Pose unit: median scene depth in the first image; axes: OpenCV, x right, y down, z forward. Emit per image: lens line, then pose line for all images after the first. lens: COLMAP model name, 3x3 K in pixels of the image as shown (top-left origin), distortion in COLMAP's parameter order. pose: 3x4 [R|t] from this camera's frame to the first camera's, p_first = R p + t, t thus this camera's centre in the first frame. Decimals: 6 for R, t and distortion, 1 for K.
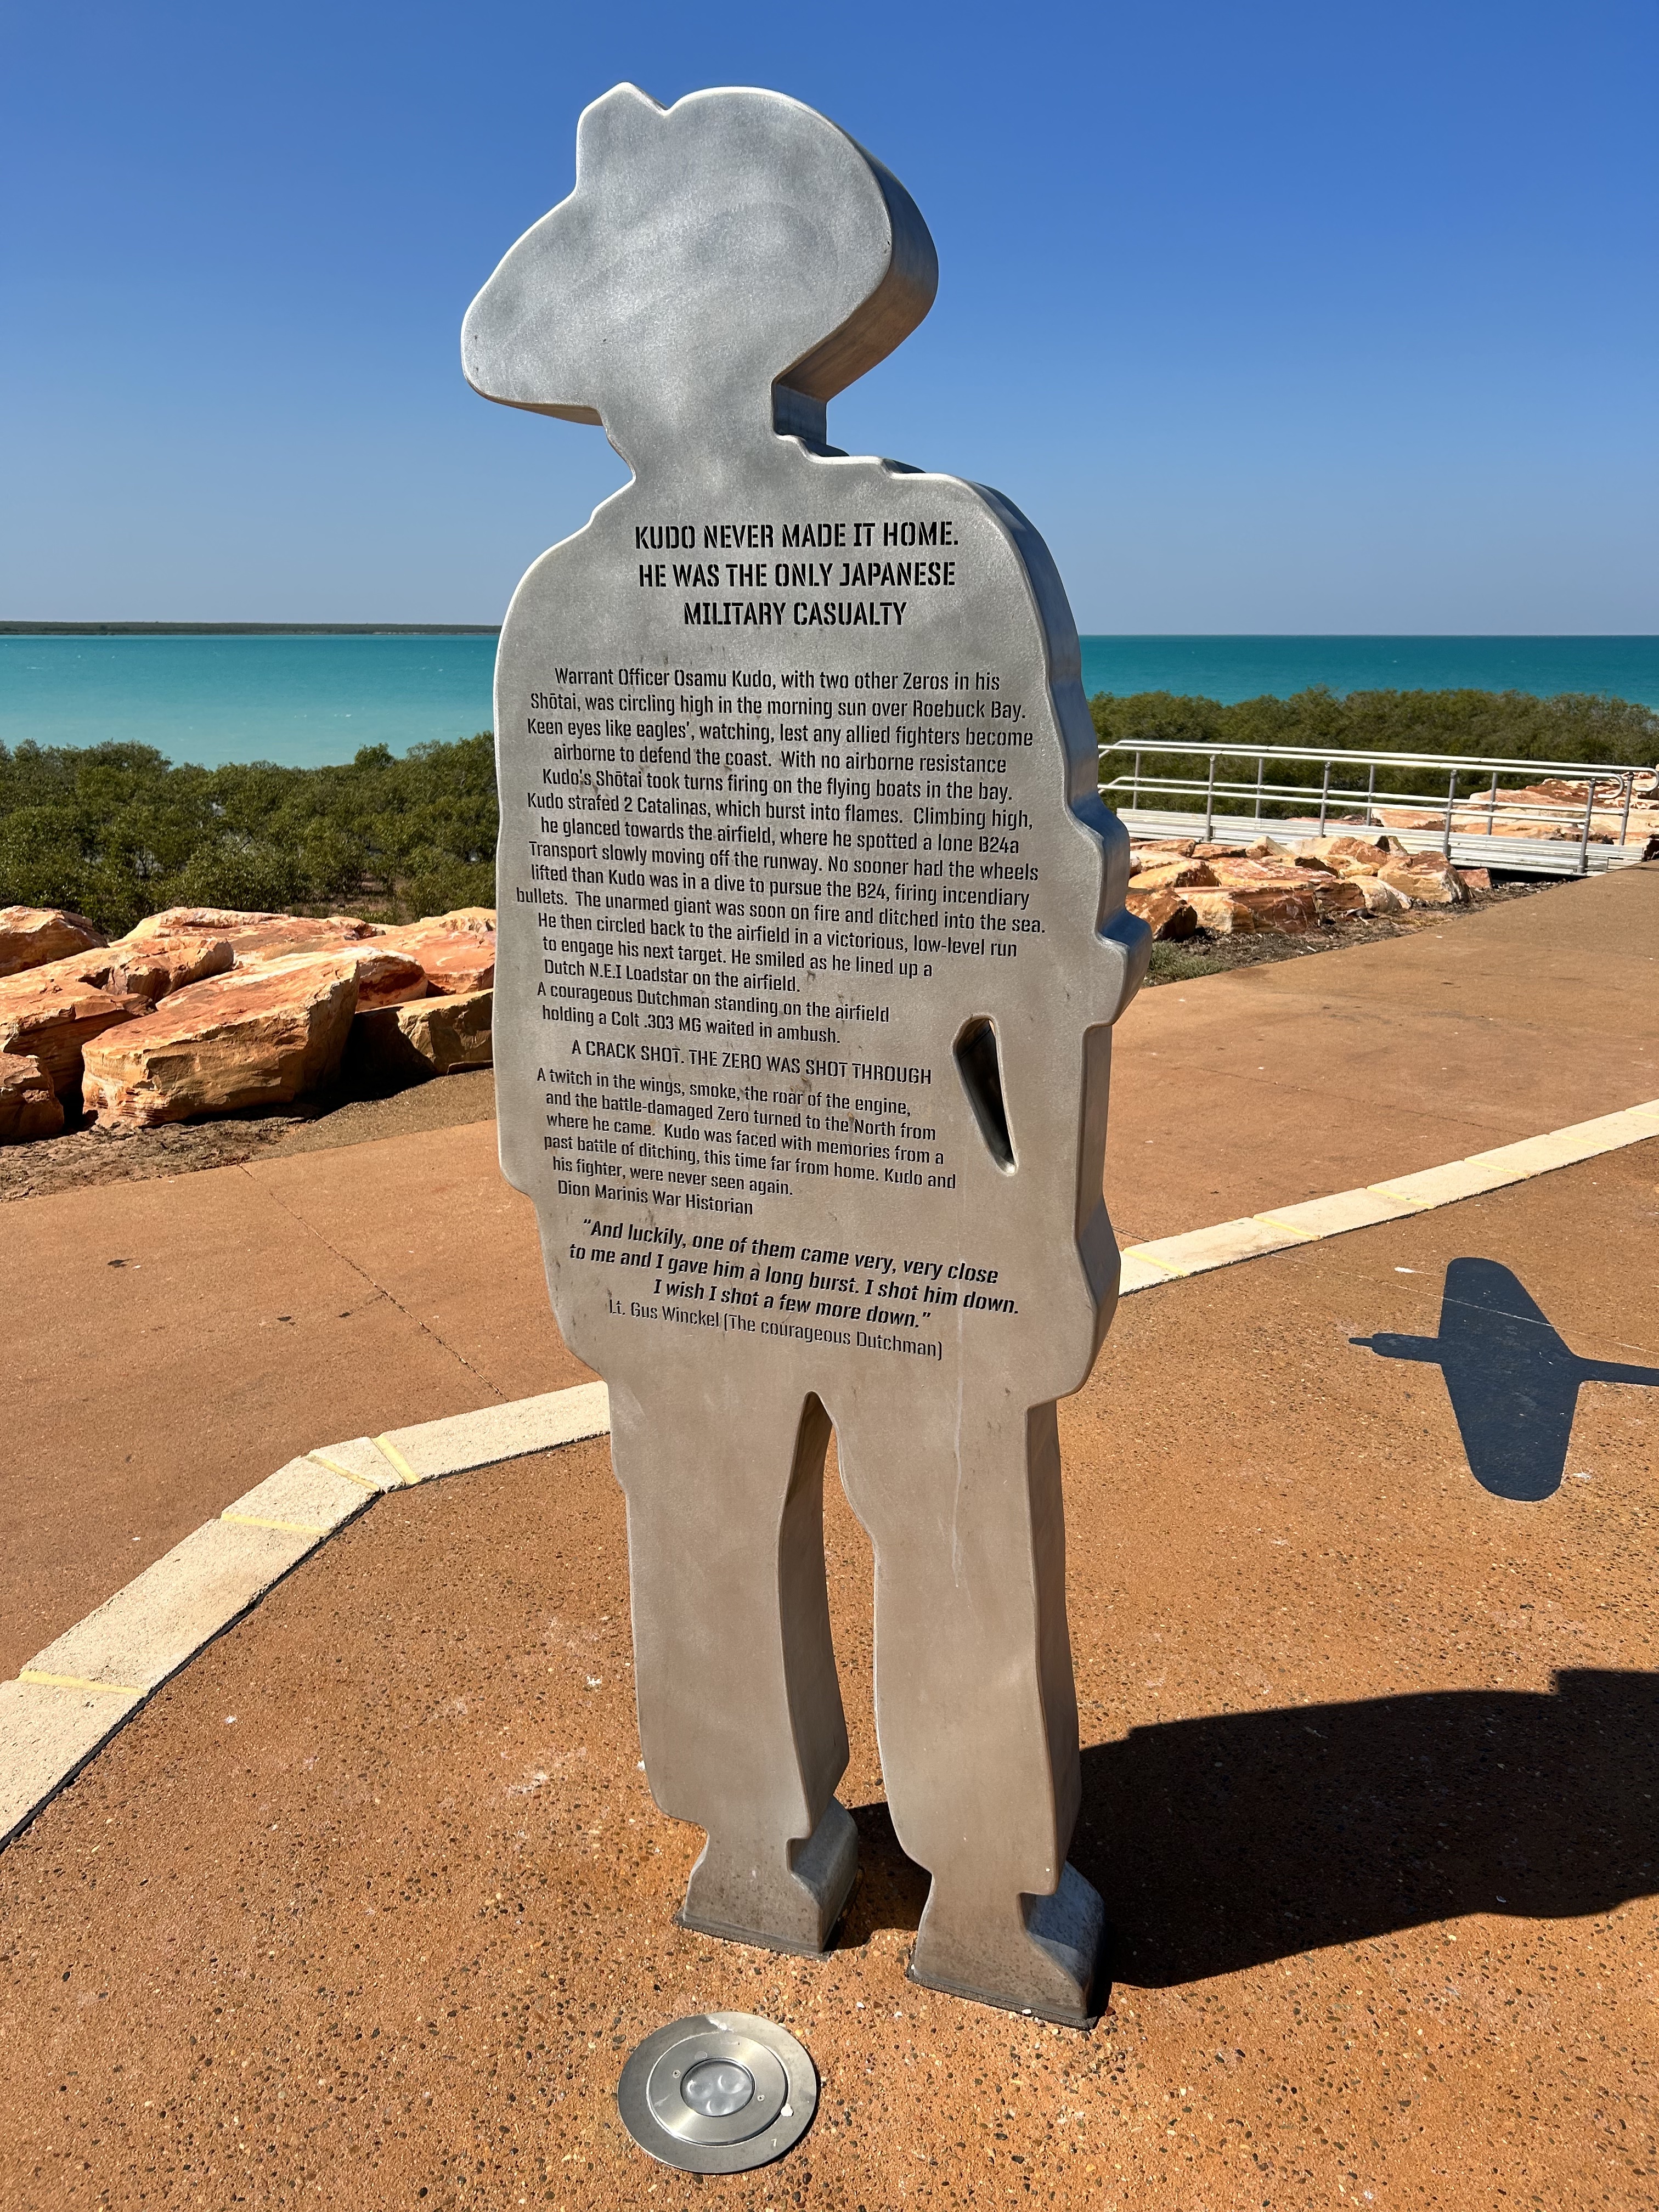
lens RADIAL K [[1621.7, 0, 829.5], [0, 1621.7, 1106.0], [0, 0, 1]] dist [0.103042, -0.197562]
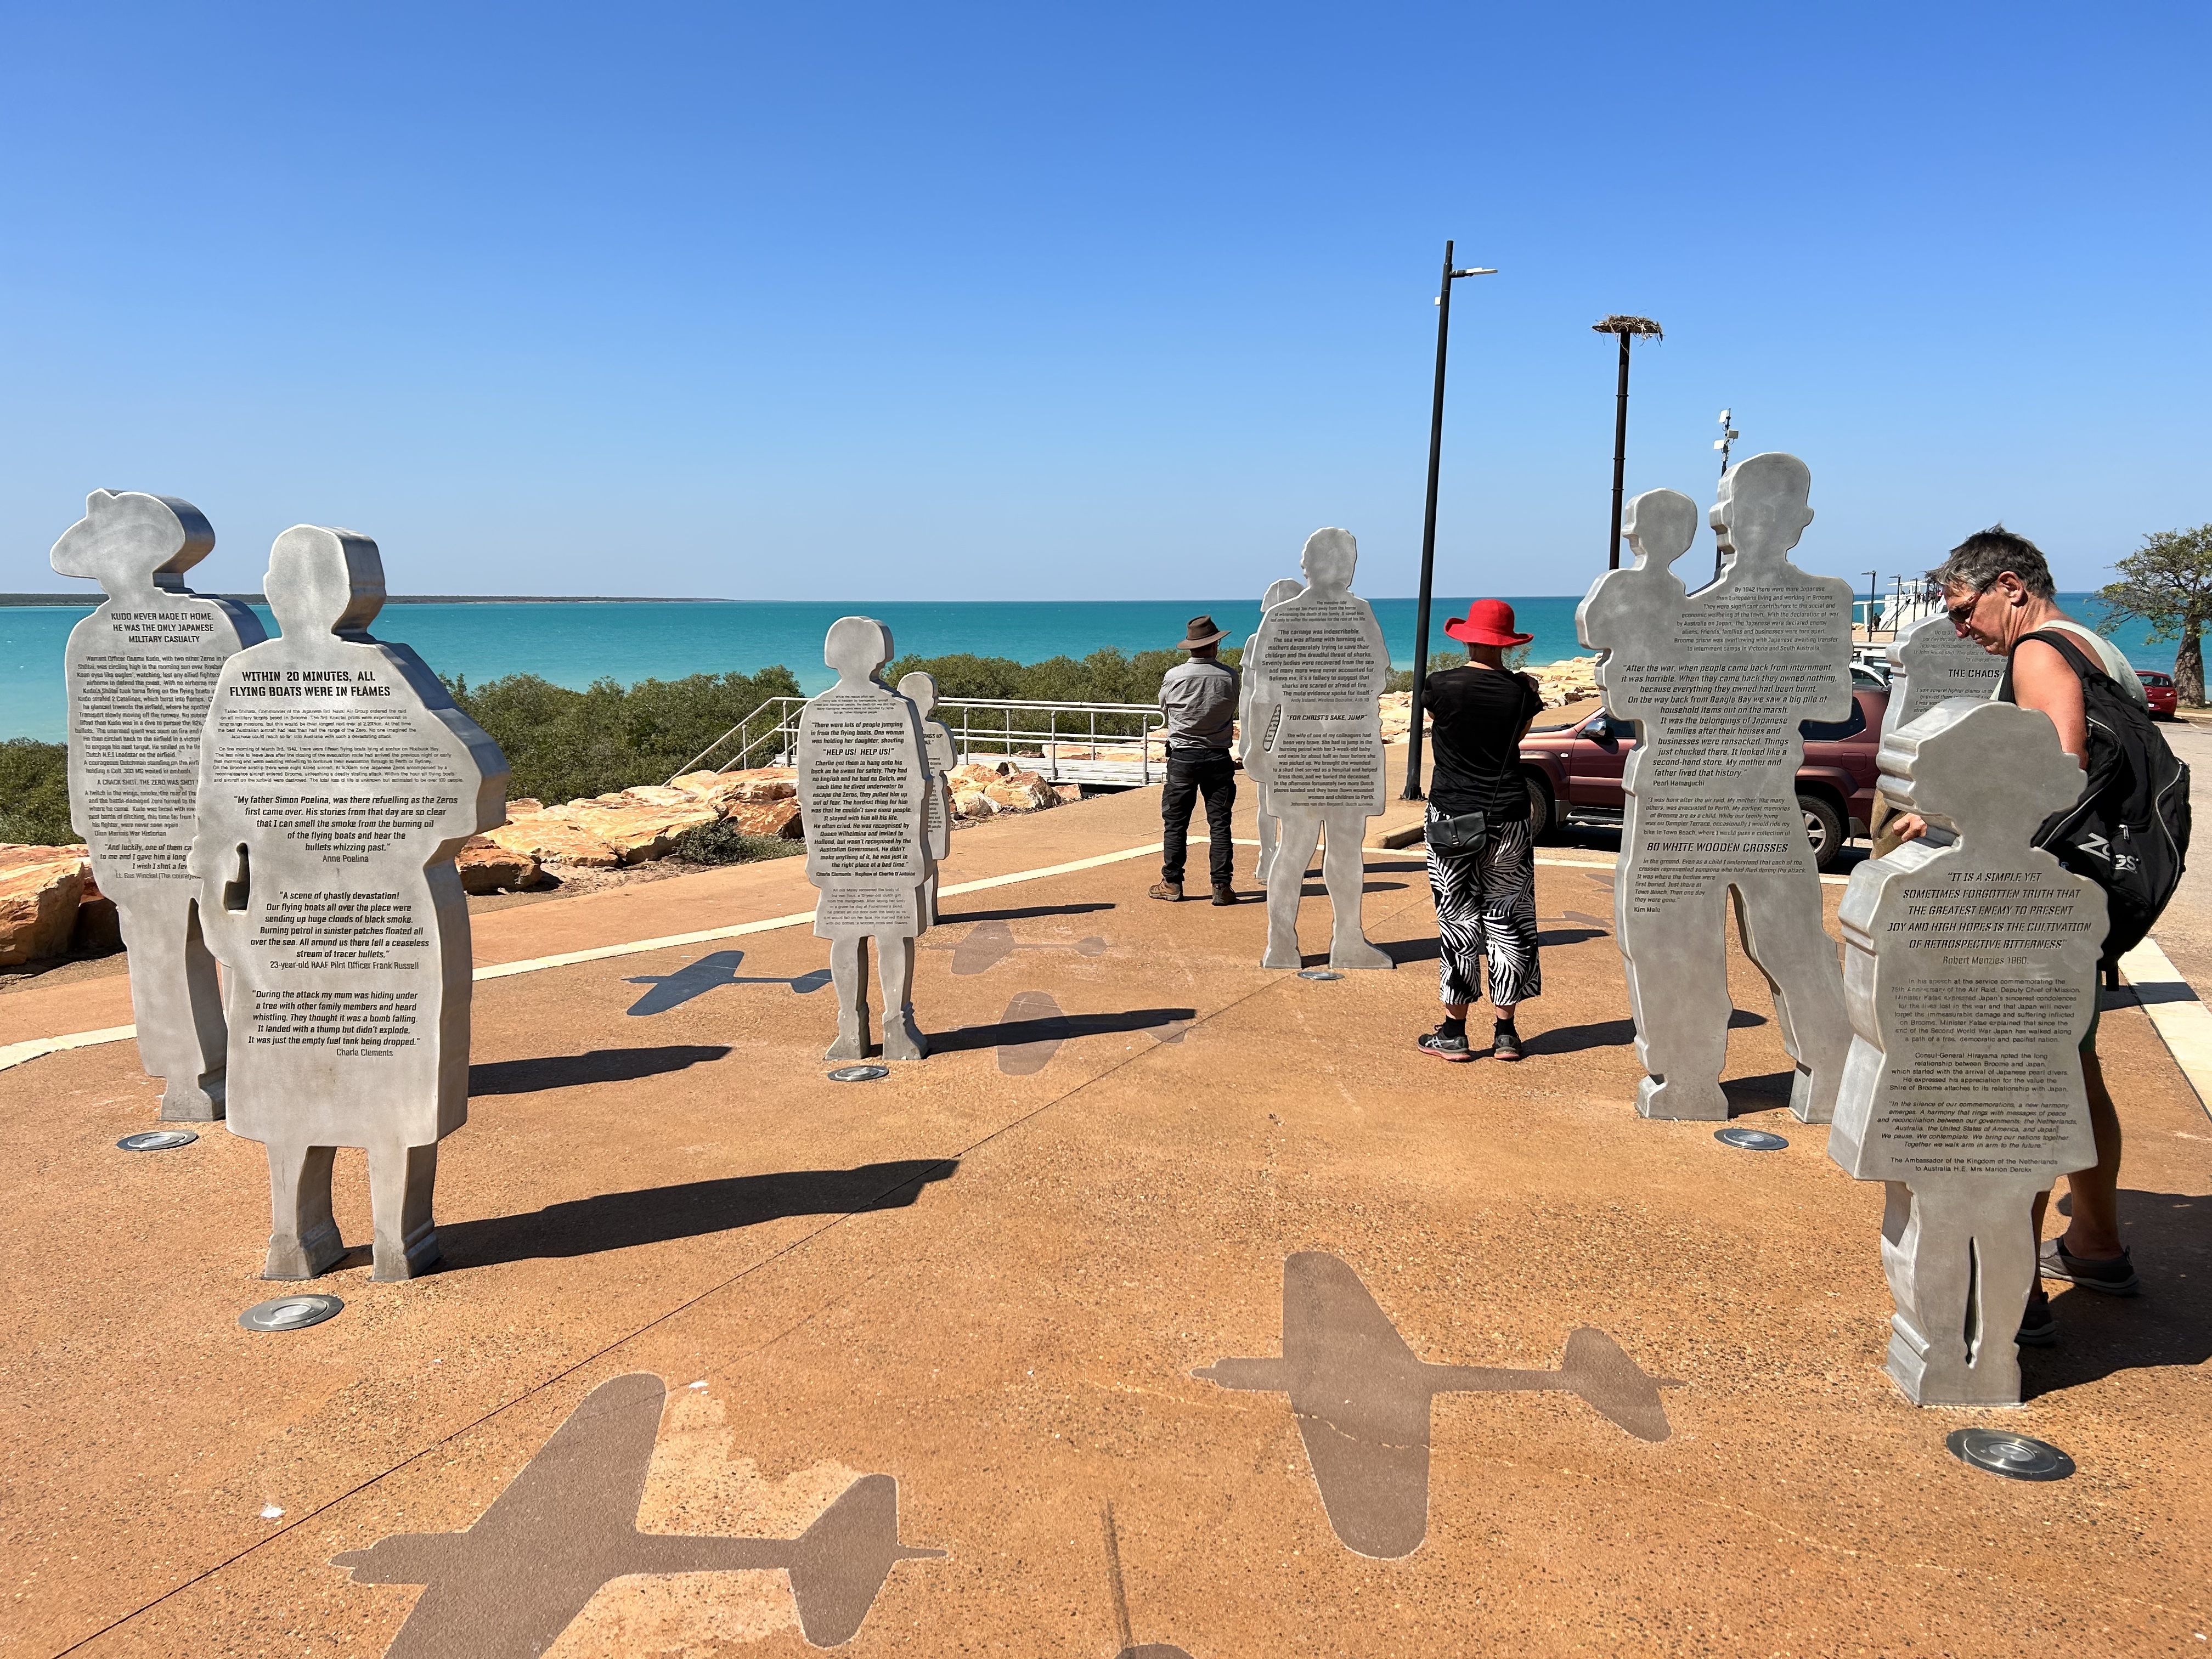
lens RADIAL K [[1612.0, 0, 1106.0], [0, 1612.0, 829.5], [0, 0, 1]] dist [0.003319, -0.002284]
pose [[0.965332, -0.043313, 0.257408, 0.828540], [0.078879, 0.988438, -0.129493, 0.558237], [-0.248823, 0.145308, 0.957587, -2.179221]]
